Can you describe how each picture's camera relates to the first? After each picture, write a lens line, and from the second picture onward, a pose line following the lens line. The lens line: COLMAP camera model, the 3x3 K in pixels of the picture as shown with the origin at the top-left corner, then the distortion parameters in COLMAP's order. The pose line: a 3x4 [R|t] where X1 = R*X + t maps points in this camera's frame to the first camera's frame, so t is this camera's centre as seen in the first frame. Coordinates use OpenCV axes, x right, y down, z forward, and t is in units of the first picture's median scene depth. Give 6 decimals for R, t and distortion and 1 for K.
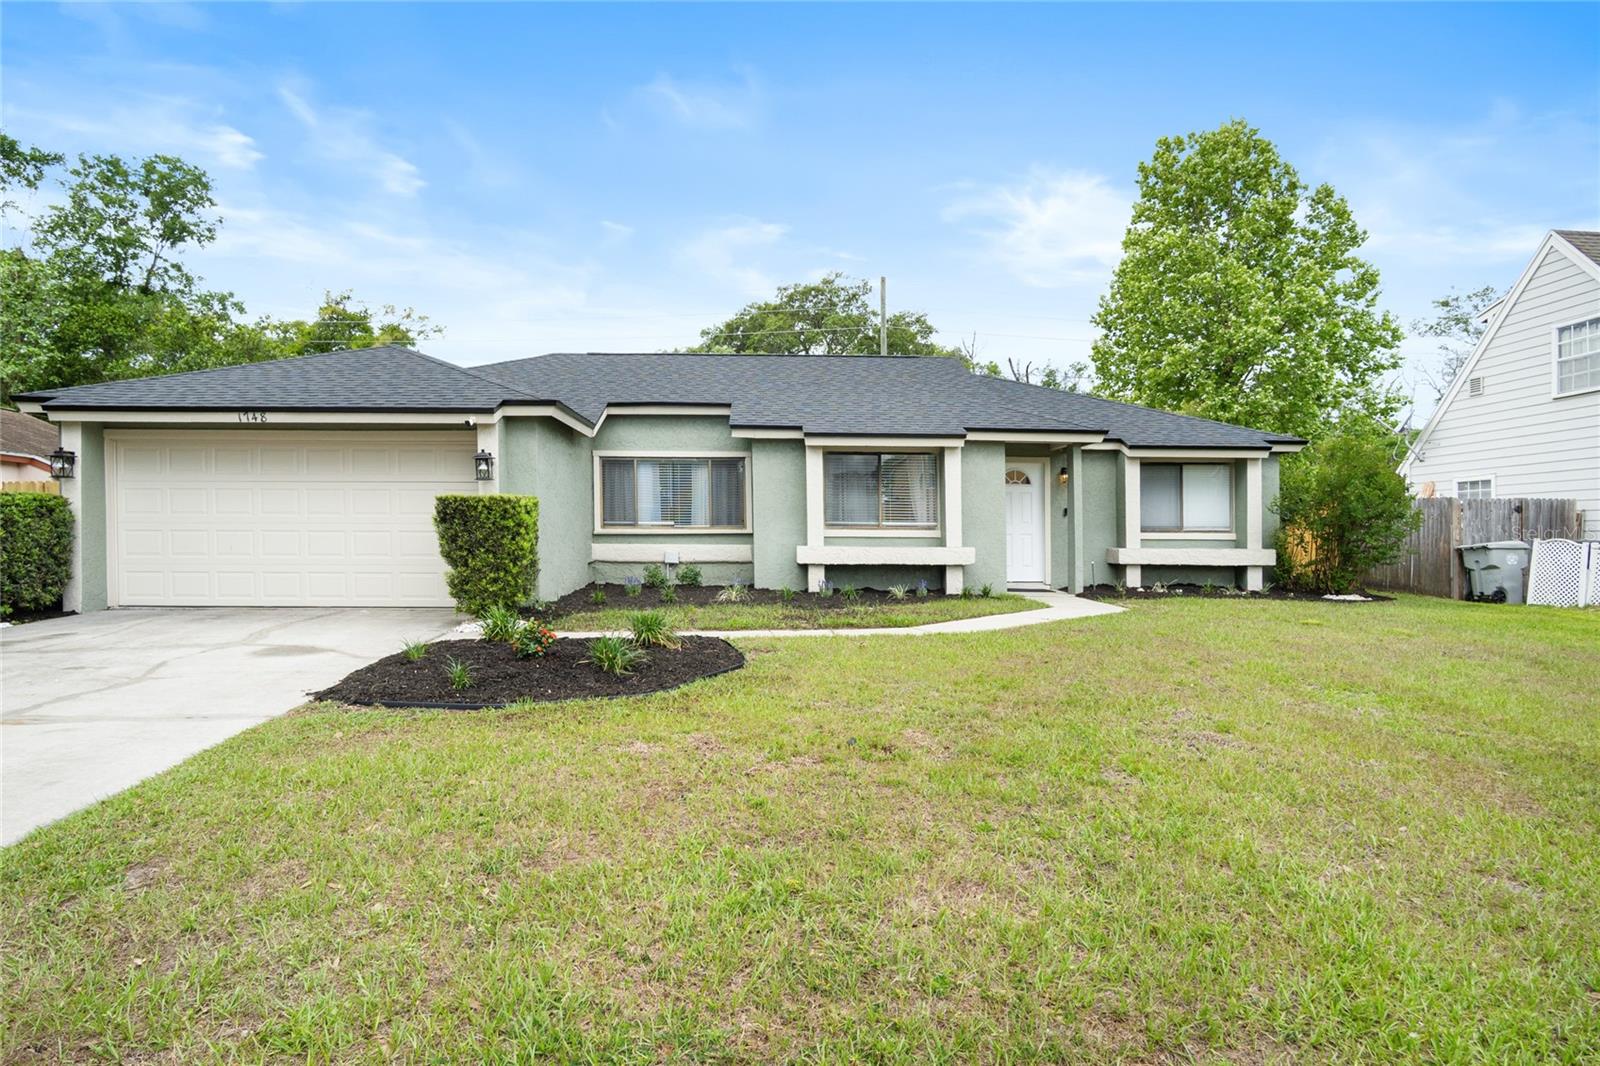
lens RADIAL K [[897.4, 0, 800.0], [0, 897.4, 533.0], [0, 0, 1]] dist [-0.027955, 0.011397]
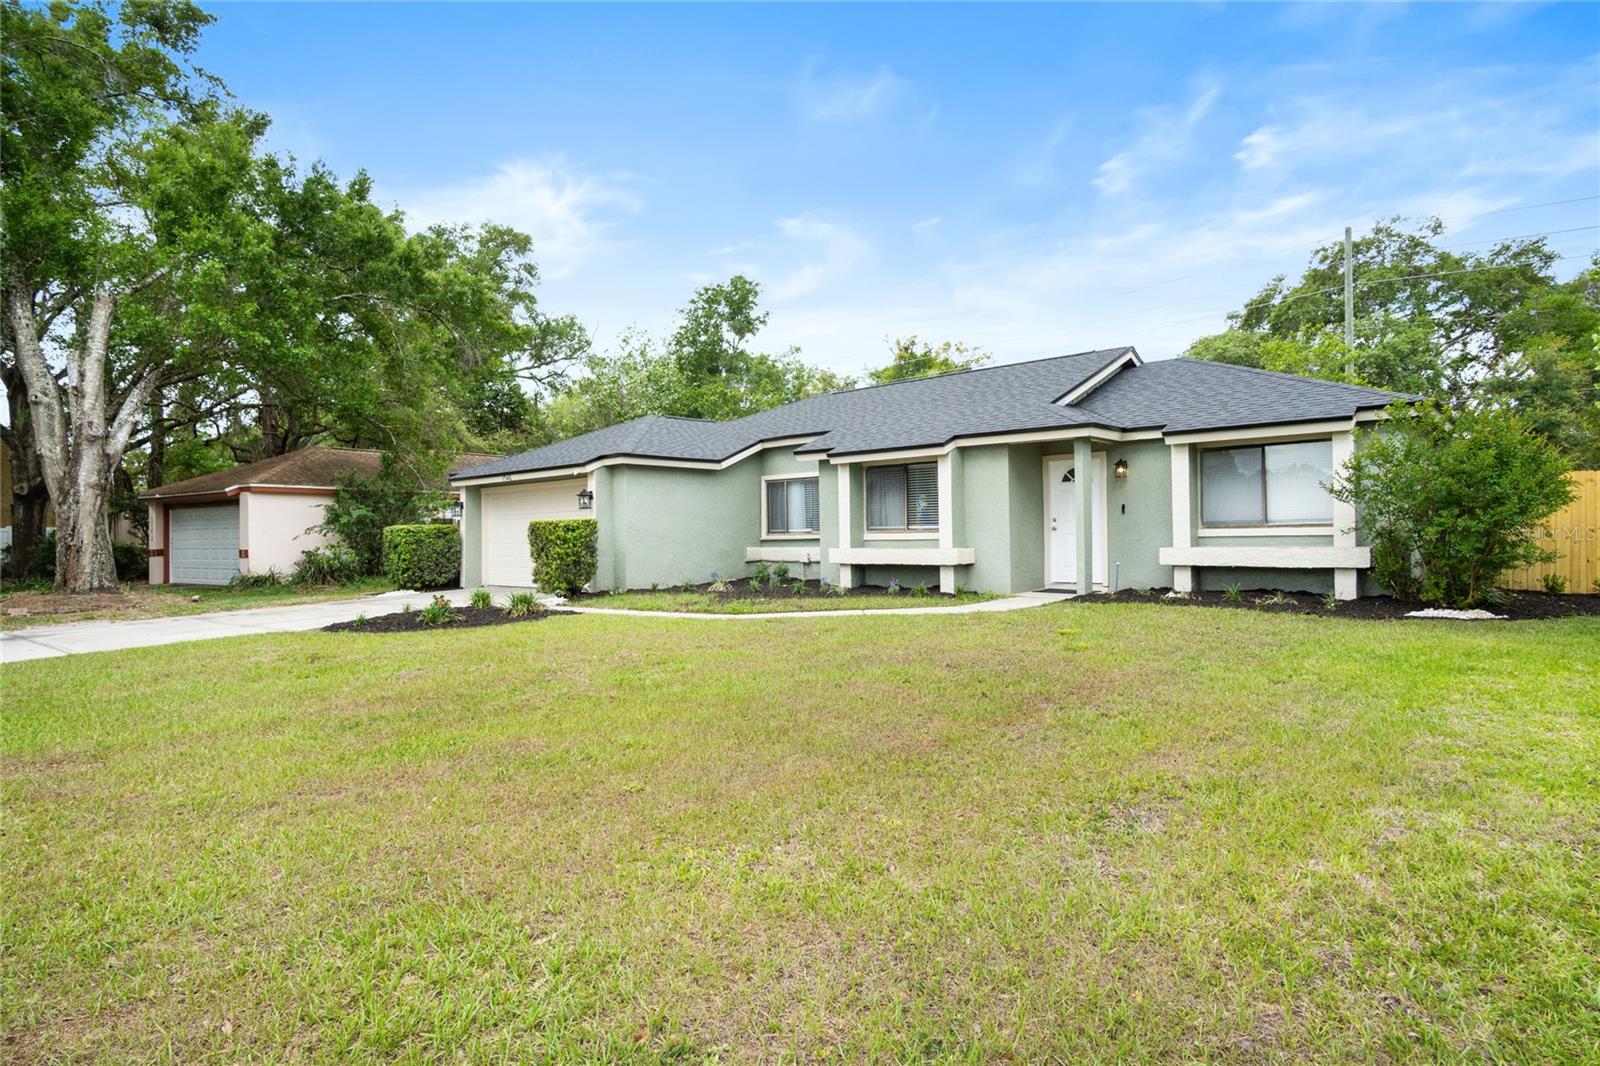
lens RADIAL K [[897.4, 0, 800.0], [0, 897.4, 533.0], [0, 0, 1]] dist [-0.027955, 0.011397]
pose [[0.710781, -0.022396, -0.703057, 0.720240], [0.019641, 0.999735, -0.011989, 0.006209], [0.703139, -0.005287, 0.711033, 0.105024]]
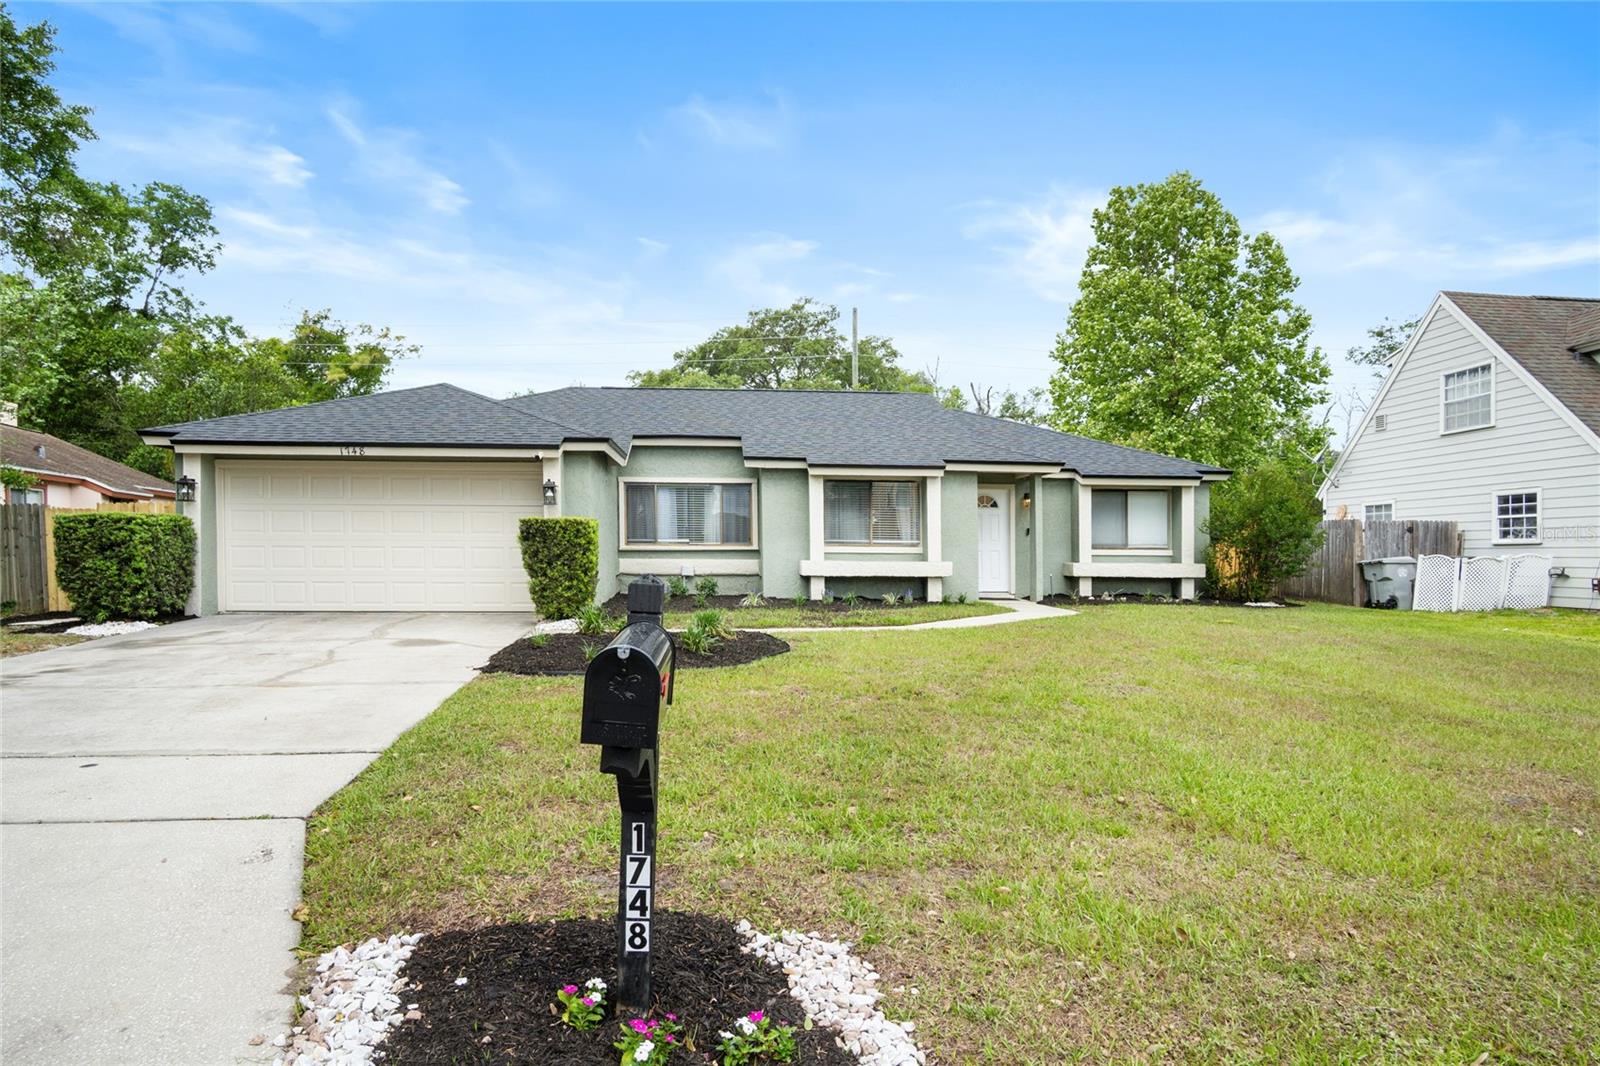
lens RADIAL K [[905.4, 0, 795.9], [0, 905.4, 559.3], [0, 0, 1]] dist [-0.015577, -0.000130]
pose [[0.999048, 0.000501, 0.043633, -0.056021], [-0.000941, 0.999949, 0.010080, 0.000891], [-0.043625, -0.010111, 0.998997, -0.161569]]
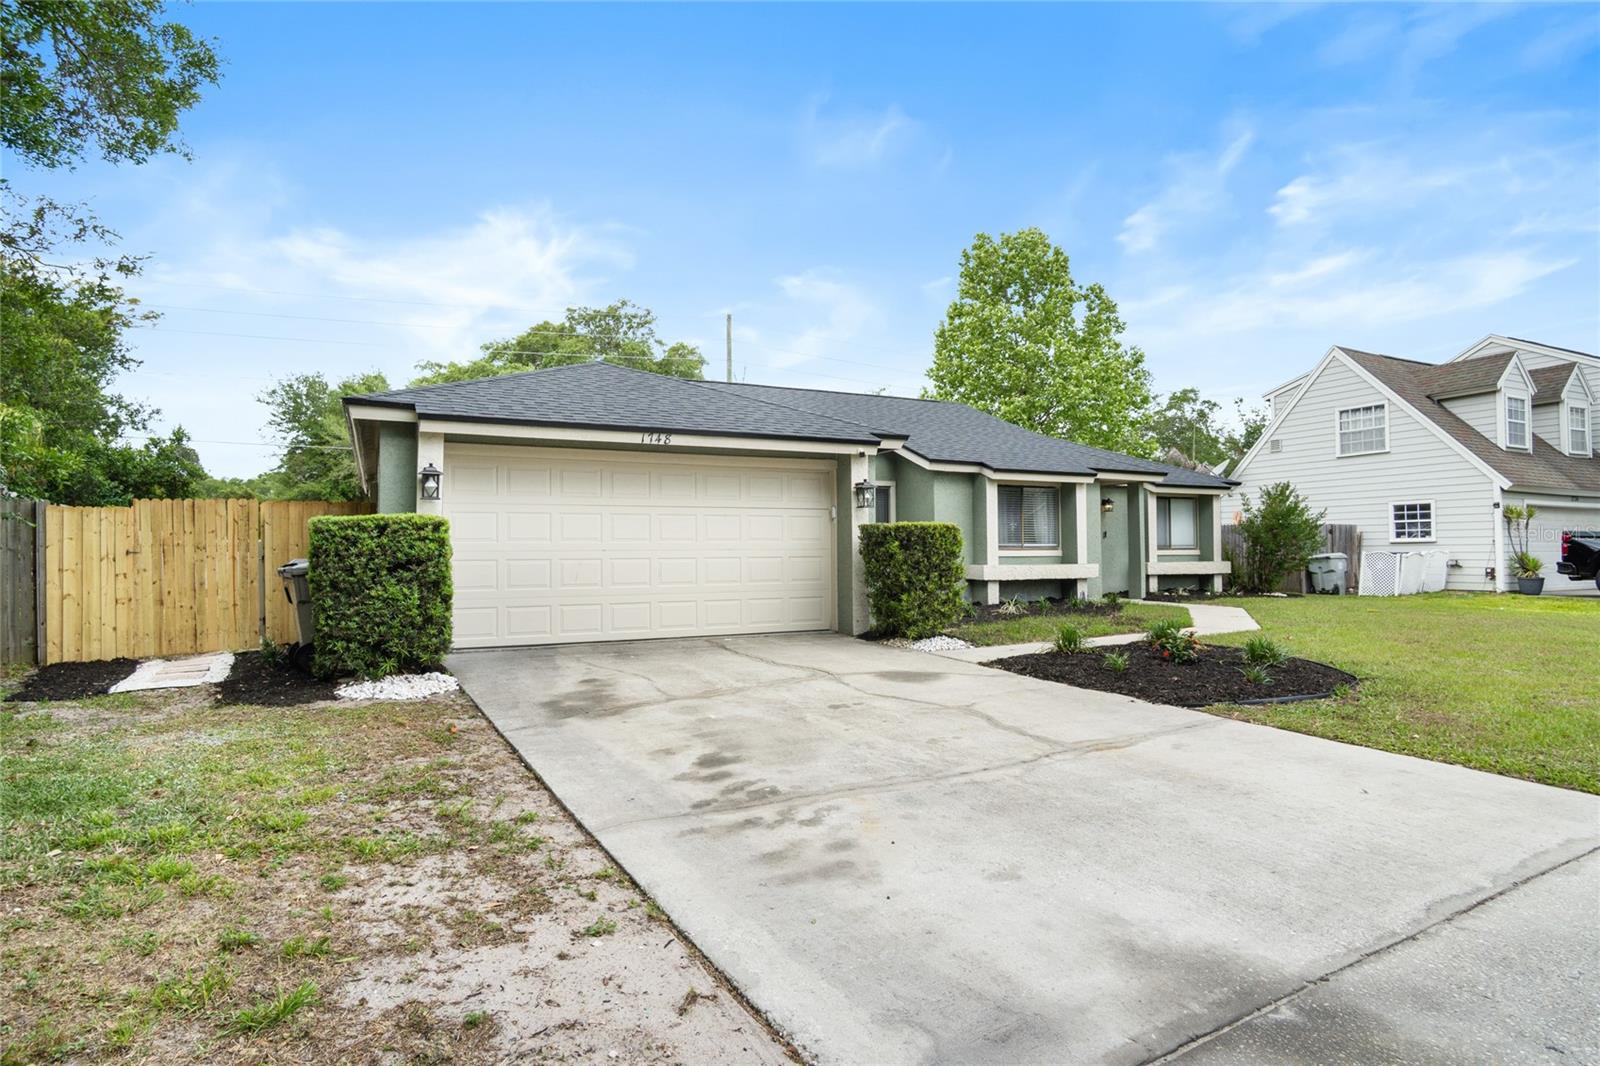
lens RADIAL K [[854.0, 0, 800.0], [0, 854.0, 533.0], [0, 0, 1]] dist [-0.022240, 0.002135]
pose [[0.909566, -0.002188, 0.415554, -0.608789], [0.010458, 0.999790, -0.017626, -0.009178], [-0.415428, 0.020378, 0.909398, 0.084343]]
